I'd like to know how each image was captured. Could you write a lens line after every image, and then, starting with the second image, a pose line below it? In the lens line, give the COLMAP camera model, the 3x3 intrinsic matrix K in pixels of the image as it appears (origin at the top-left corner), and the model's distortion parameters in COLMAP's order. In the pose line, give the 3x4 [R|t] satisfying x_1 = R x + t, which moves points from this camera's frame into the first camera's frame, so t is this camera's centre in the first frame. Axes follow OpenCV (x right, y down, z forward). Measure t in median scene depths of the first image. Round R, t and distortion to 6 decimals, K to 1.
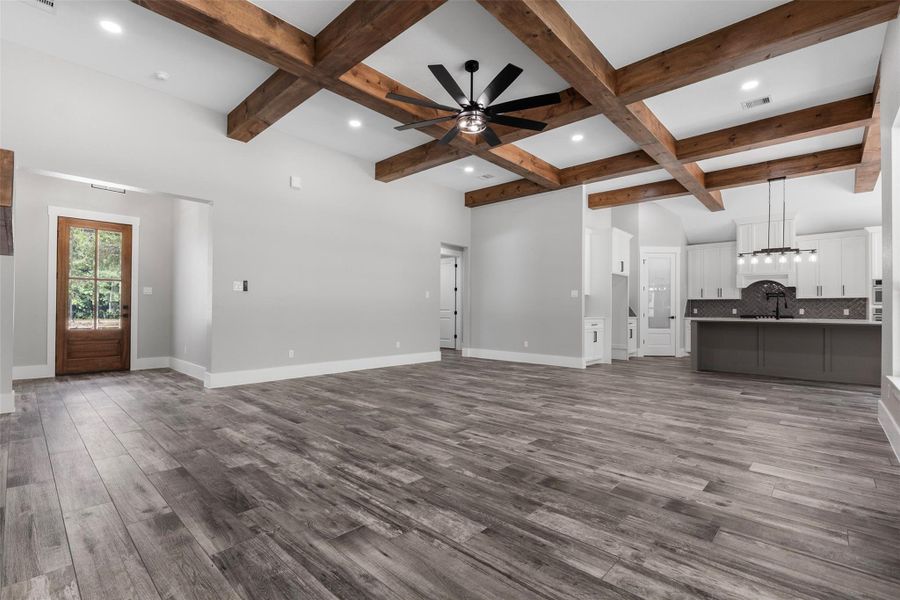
lens RADIAL K [[412.0, 0, 448.6], [0, 412.0, 305.7], [0, 0, 1]] dist [-0.006124, 0.001038]
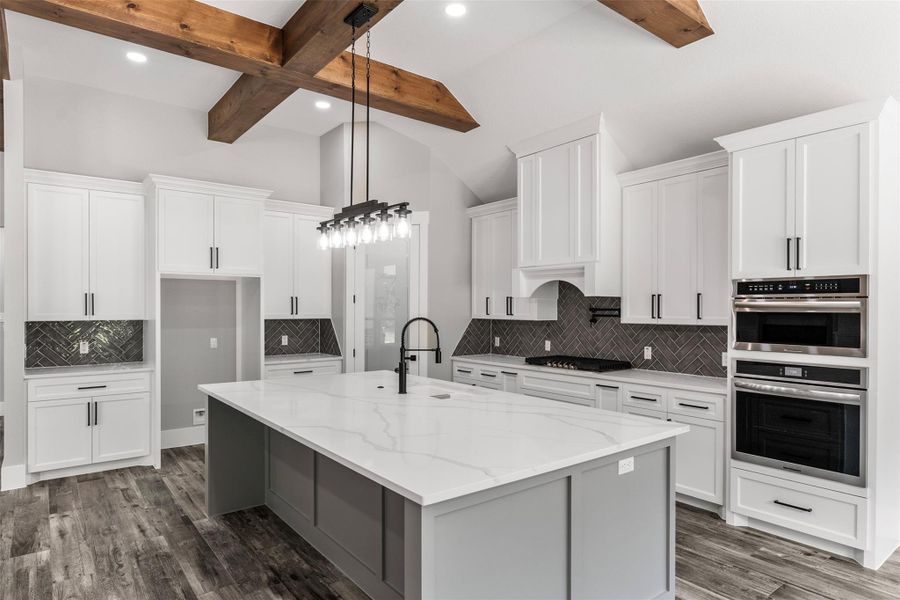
lens RADIAL K [[519.9, 0, 443.5], [0, 519.9, 308.9], [0, 0, 1]] dist [0.001741, -0.003243]
pose [[0.985865, -0.006221, -0.167427, 0.697750], [0.008265, 0.999900, 0.011514, -0.036969], [0.167339, -0.012735, 0.985817, 0.406602]]
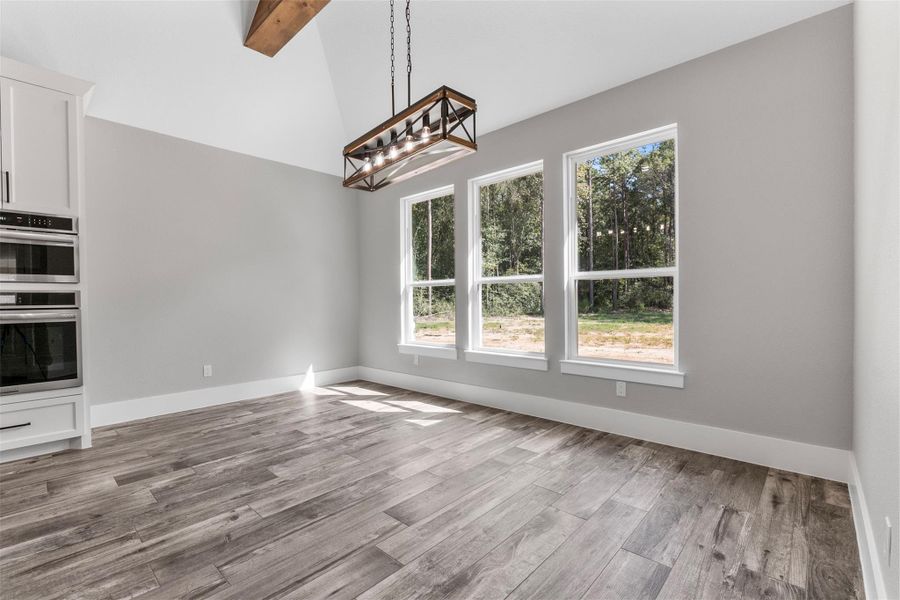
lens RADIAL K [[412.0, 0, 435.5], [0, 412.0, 310.2], [0, 0, 1]] dist [-0.006124, 0.001038]
pose [[0.007539, -0.029606, 0.999533, 0.584281], [0.001542, 0.999561, 0.029595, 0.010910], [-0.999970, 0.001318, 0.007581, 0.485386]]
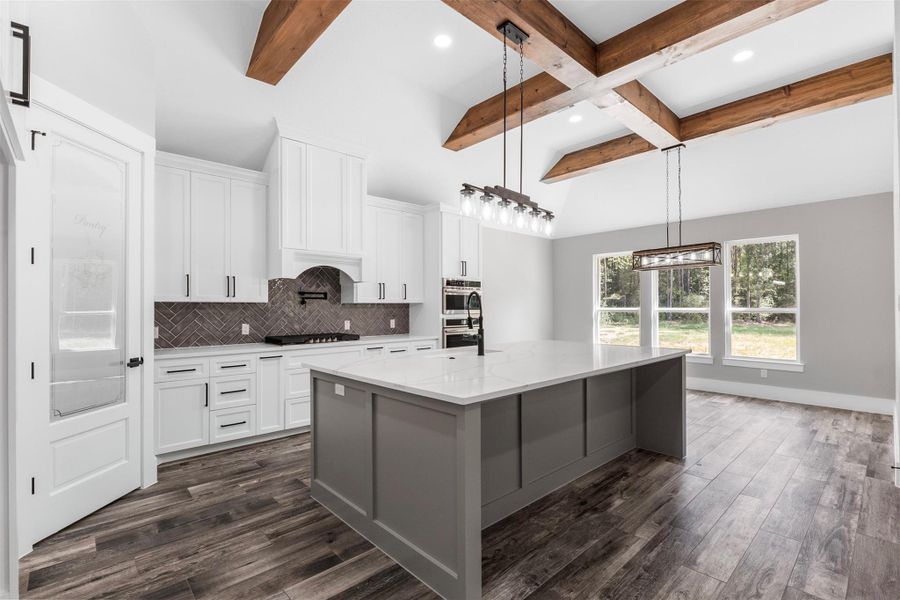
lens RADIAL K [[412.0, 0, 447.5], [0, 412.0, 303.9], [0, 0, 1]] dist [-0.006124, 0.001038]
pose [[0.080761, -0.001006, 0.996733, 0.266640], [-0.006455, 0.999978, 0.001533, -0.016736], [-0.996713, -0.006558, 0.080753, 0.761204]]
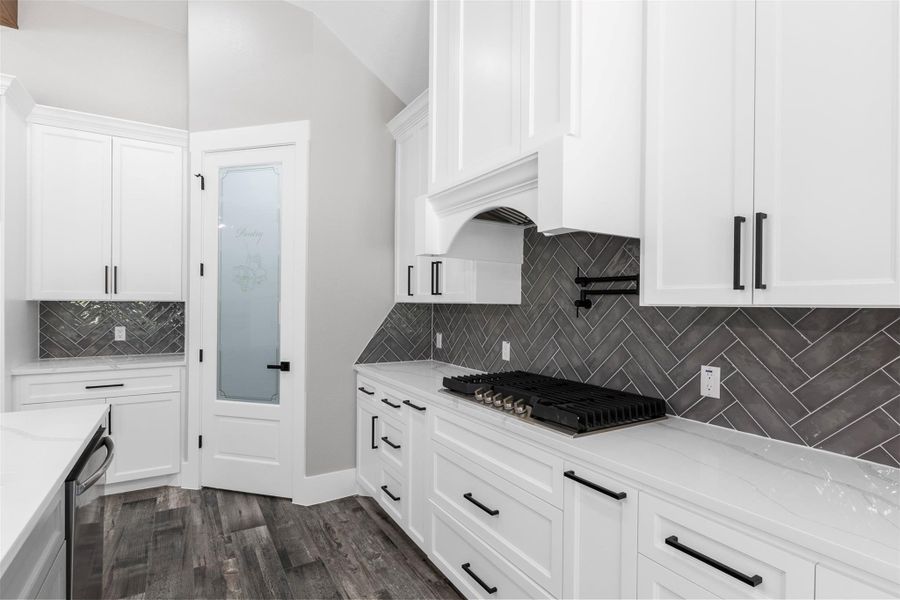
lens RADIAL K [[439.8, 0, 448.3], [0, 439.8, 304.4], [0, 0, 1]] dist [-0.008347, 0.001374]
pose [[0.962011, 0.000180, -0.273010, 0.757421], [0.002819, 0.999940, 0.010592, -0.018719], [0.272995, -0.010959, 0.961953, 0.746786]]
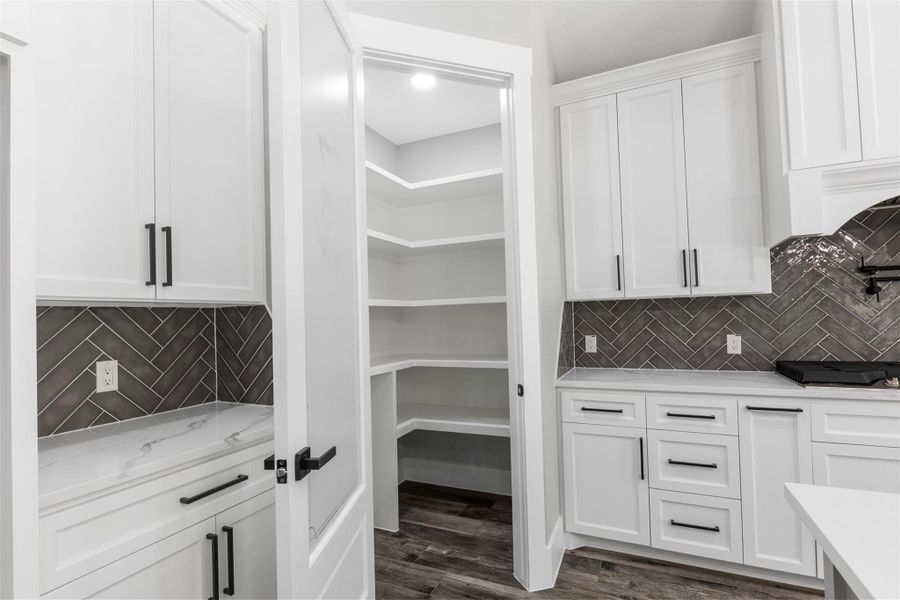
lens RADIAL K [[439.8, 0, 445.0], [0, 439.8, 302.4], [0, 0, 1]] dist [-0.008347, 0.001374]
pose [[0.951318, -0.024344, 0.307248, 0.459880], [0.030612, 0.999410, -0.015596, -0.013175], [-0.306687, 0.024242, 0.951502, 0.822339]]
